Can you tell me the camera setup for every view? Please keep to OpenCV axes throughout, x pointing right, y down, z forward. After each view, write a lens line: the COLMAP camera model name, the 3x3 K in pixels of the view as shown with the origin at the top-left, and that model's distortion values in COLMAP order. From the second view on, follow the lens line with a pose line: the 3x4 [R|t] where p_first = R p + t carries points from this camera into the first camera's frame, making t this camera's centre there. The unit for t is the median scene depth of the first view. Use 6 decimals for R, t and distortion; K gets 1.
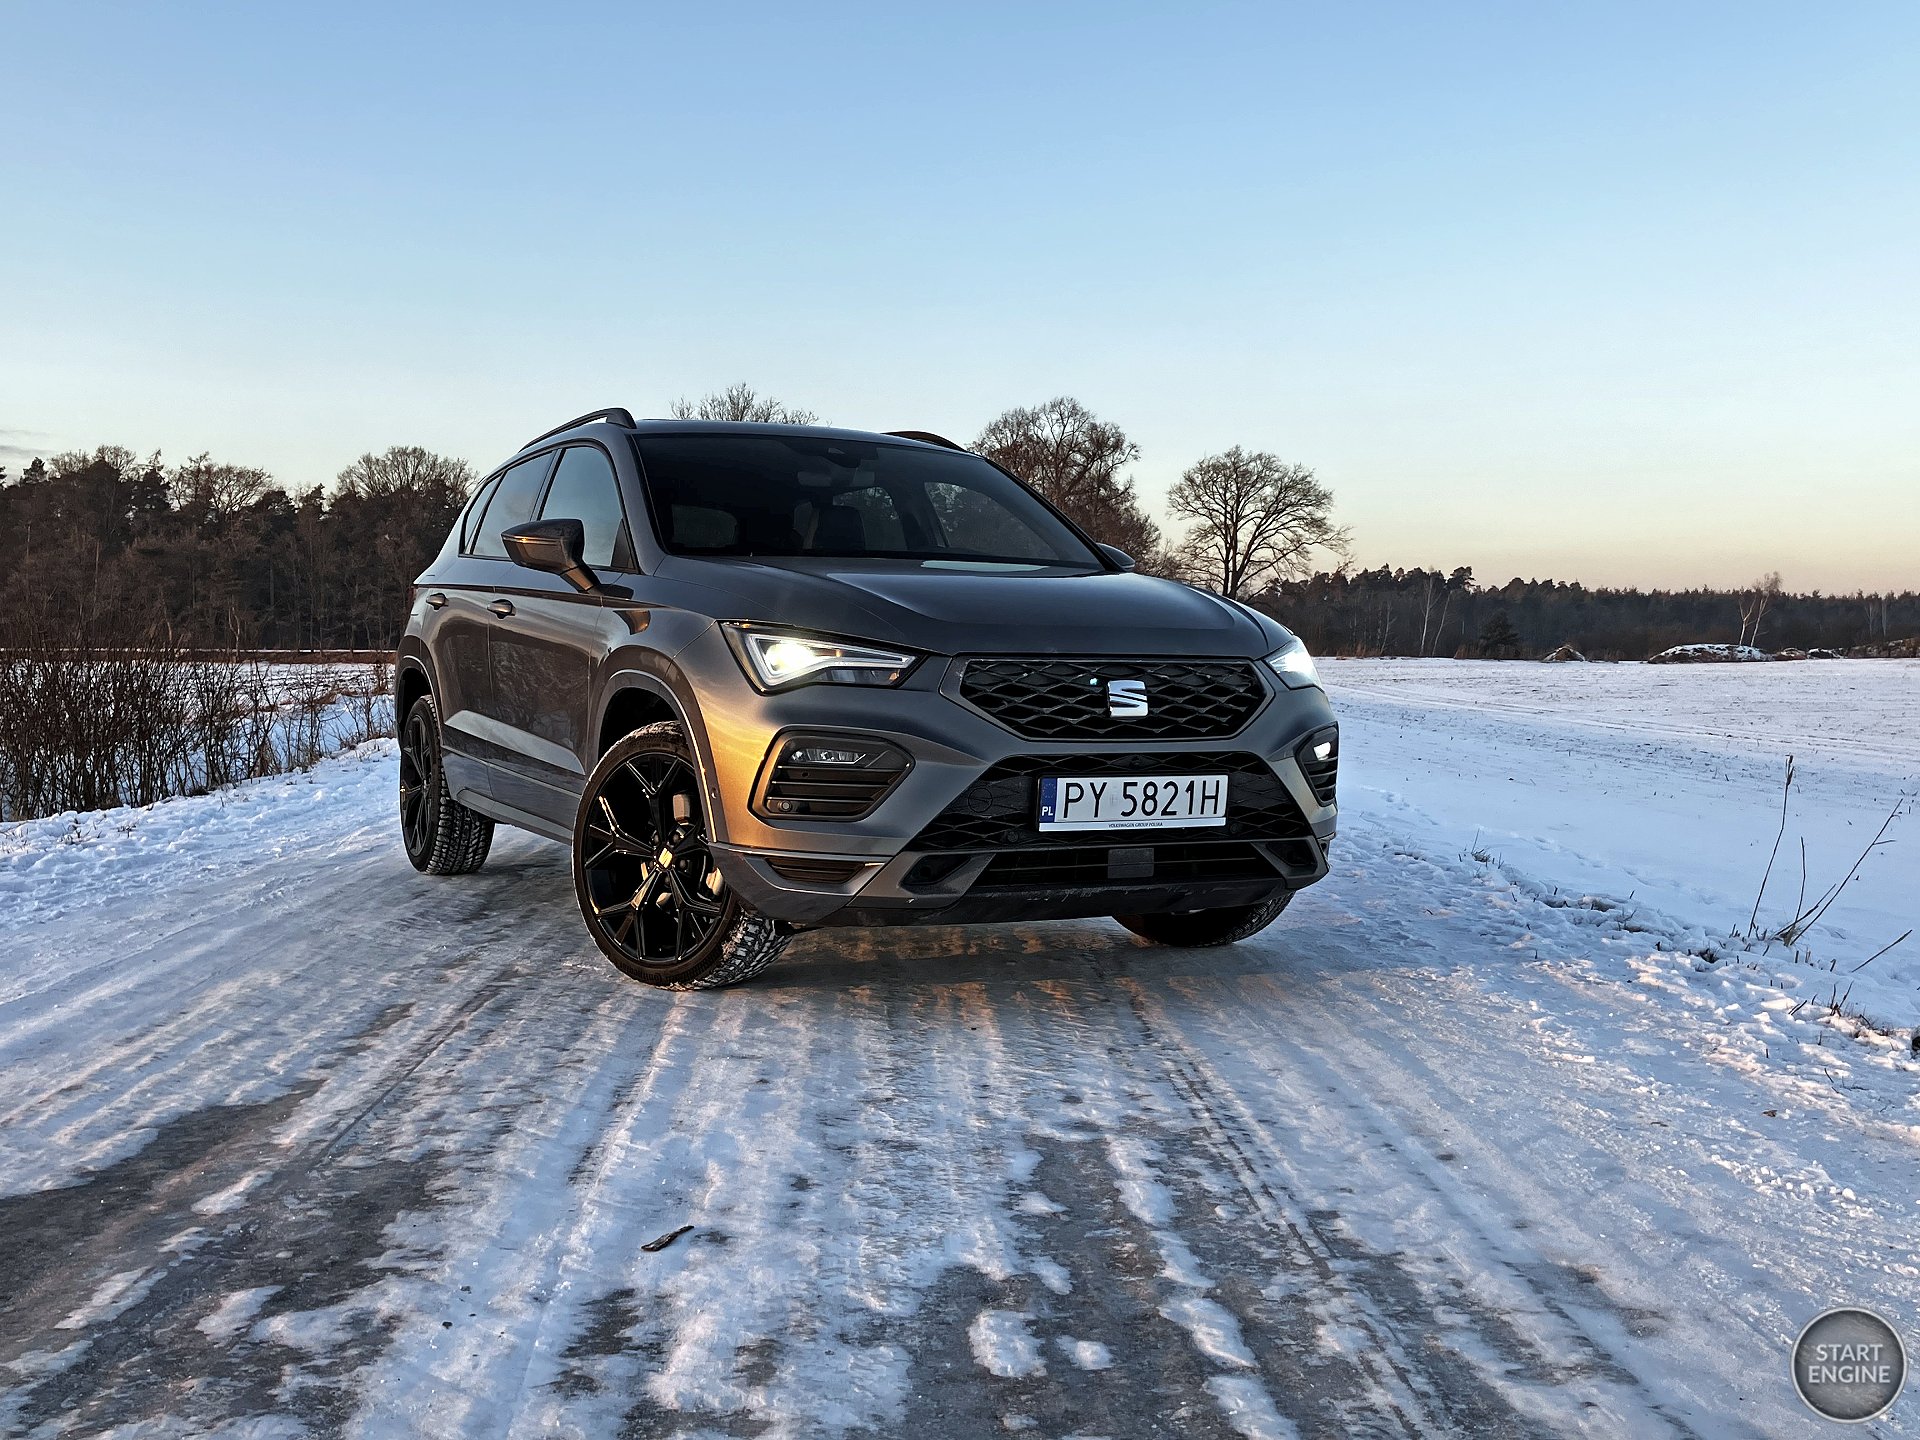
lens RADIAL K [[1916.4, 0, 959.3], [0, 1916.4, 672.9], [0, 0, 1]] dist [0.010970, -0.012705]
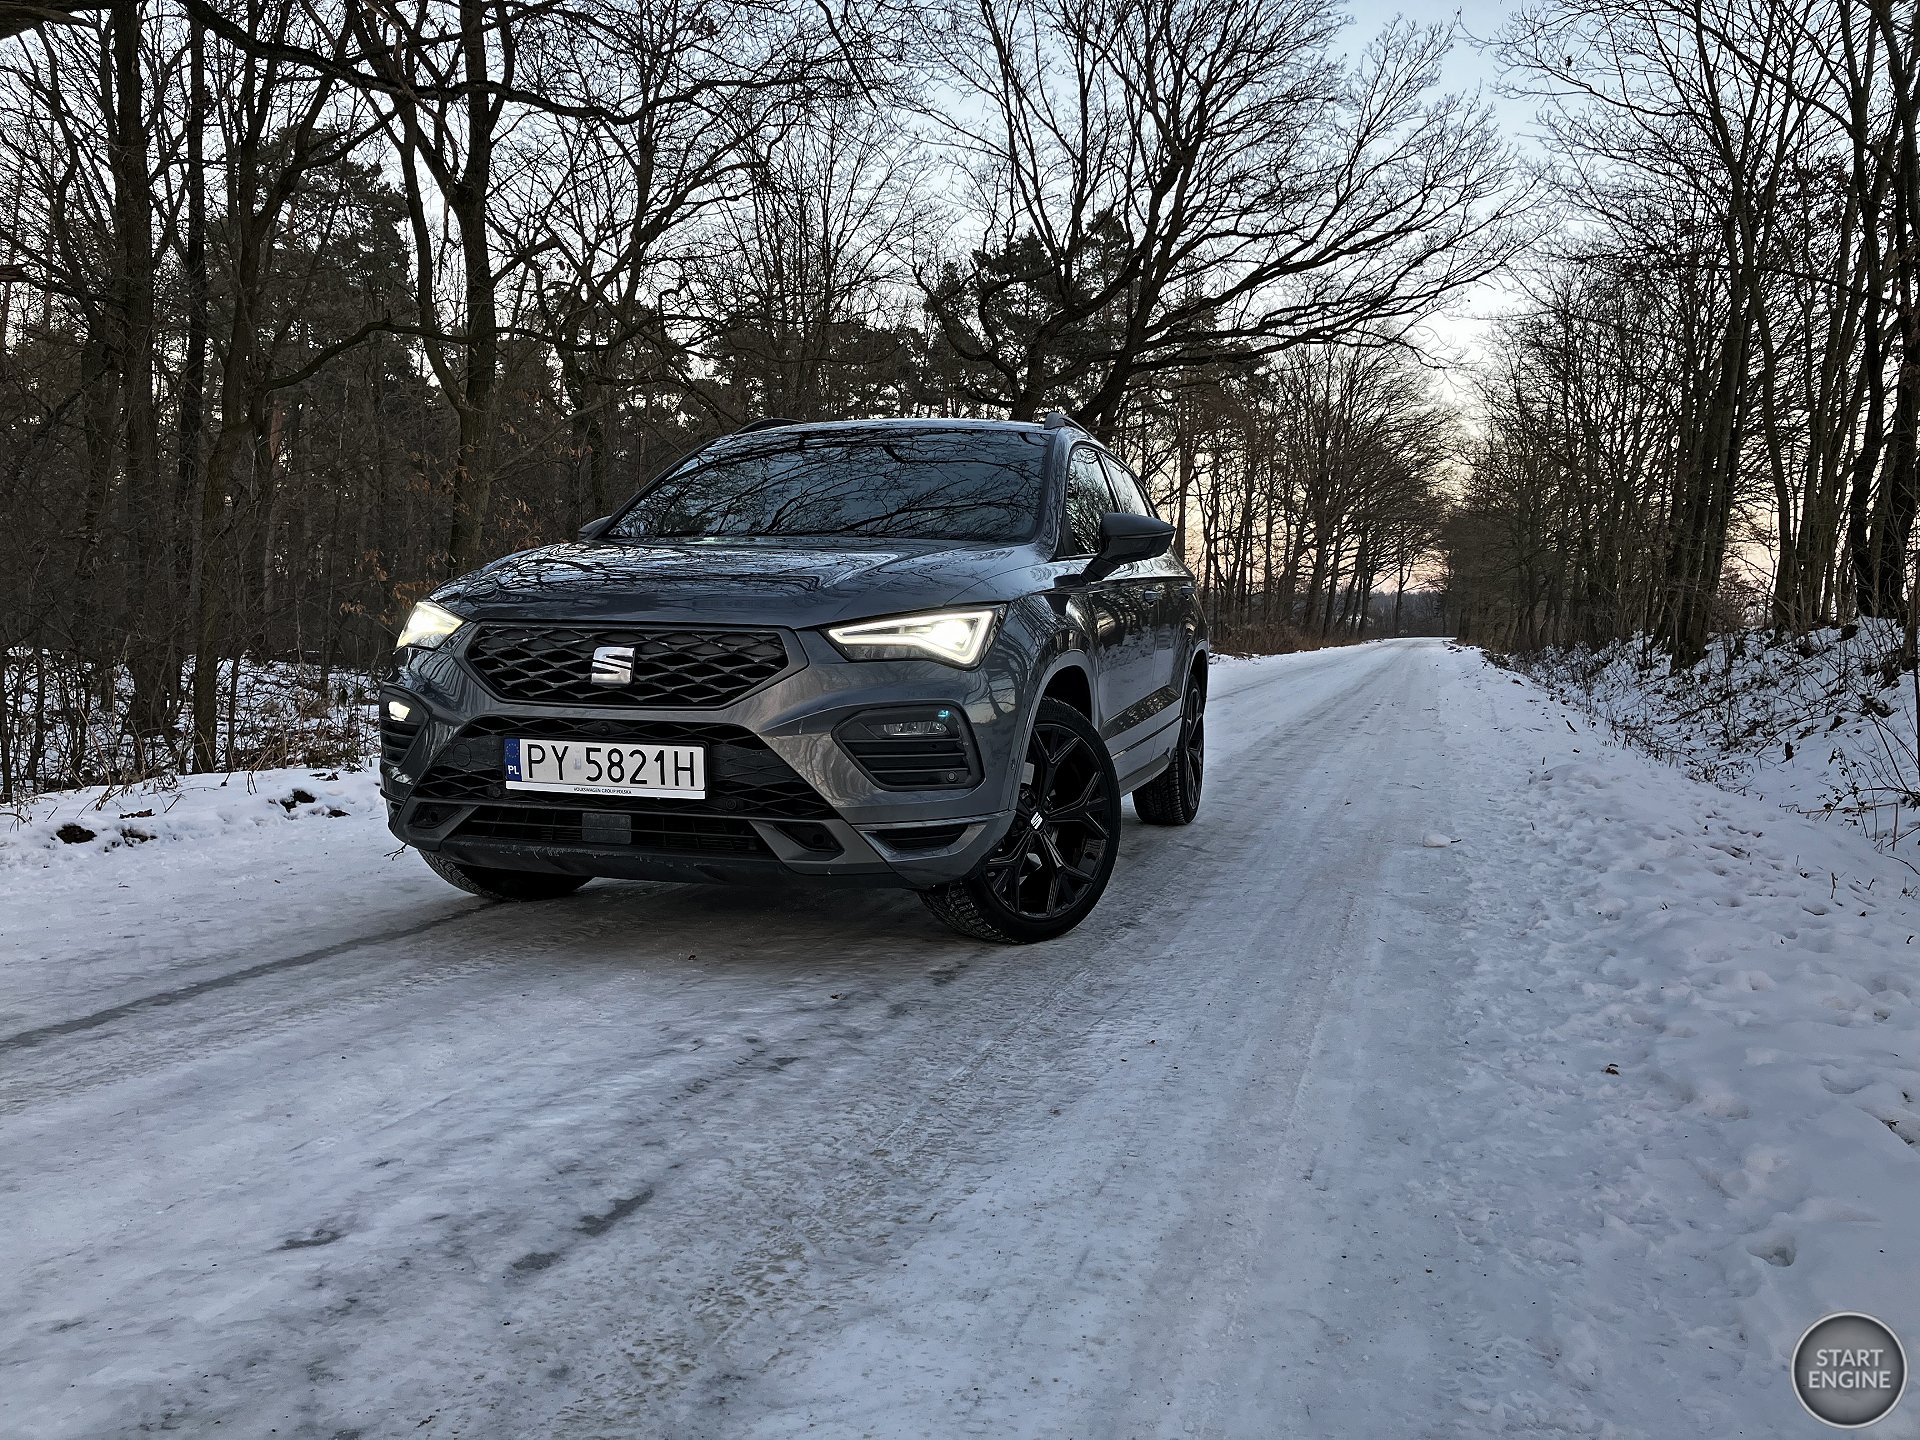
lens RADIAL K [[1579.8, 0, 953.5], [0, 1579.8, 699.5], [0, 0, 1]] dist [0.007235, 0.018359]
pose [[0.727111, 0.035683, -0.685592, 0.813643], [-0.014634, 0.999227, 0.036487, -0.001490], [0.686364, -0.016497, 0.727071, 0.537644]]
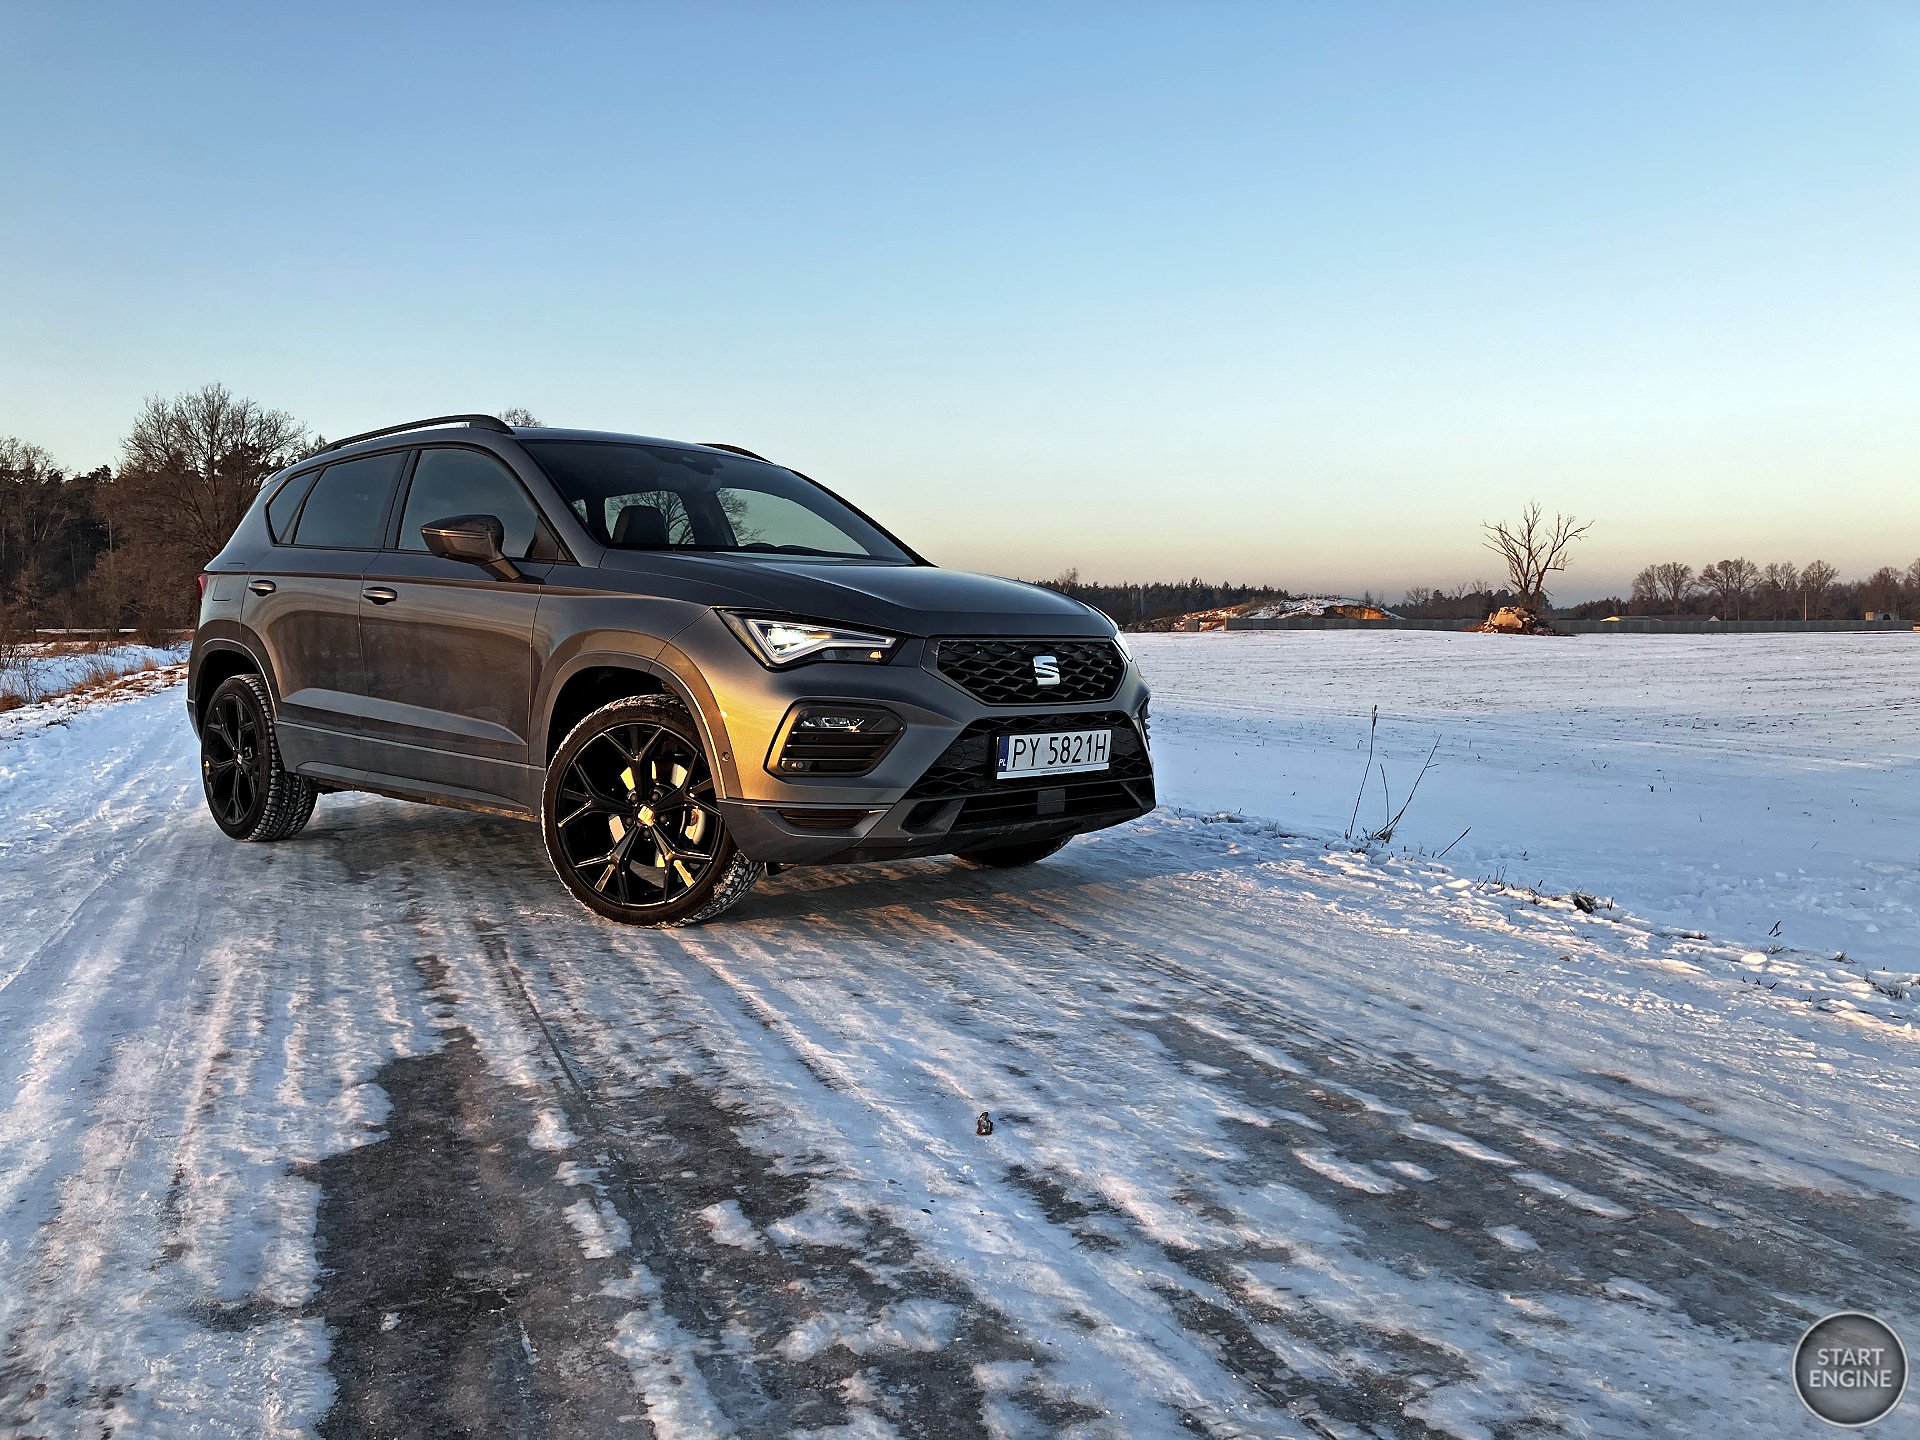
lens RADIAL K [[1579.8, 0, 953.5], [0, 1579.8, 699.5], [0, 0, 1]] dist [0.007235, 0.018359]
pose [[0.942383, -0.019353, 0.333975, -0.323947], [0.008134, 0.999356, 0.034957, -0.004369], [-0.334436, -0.030227, 0.941933, 0.051690]]
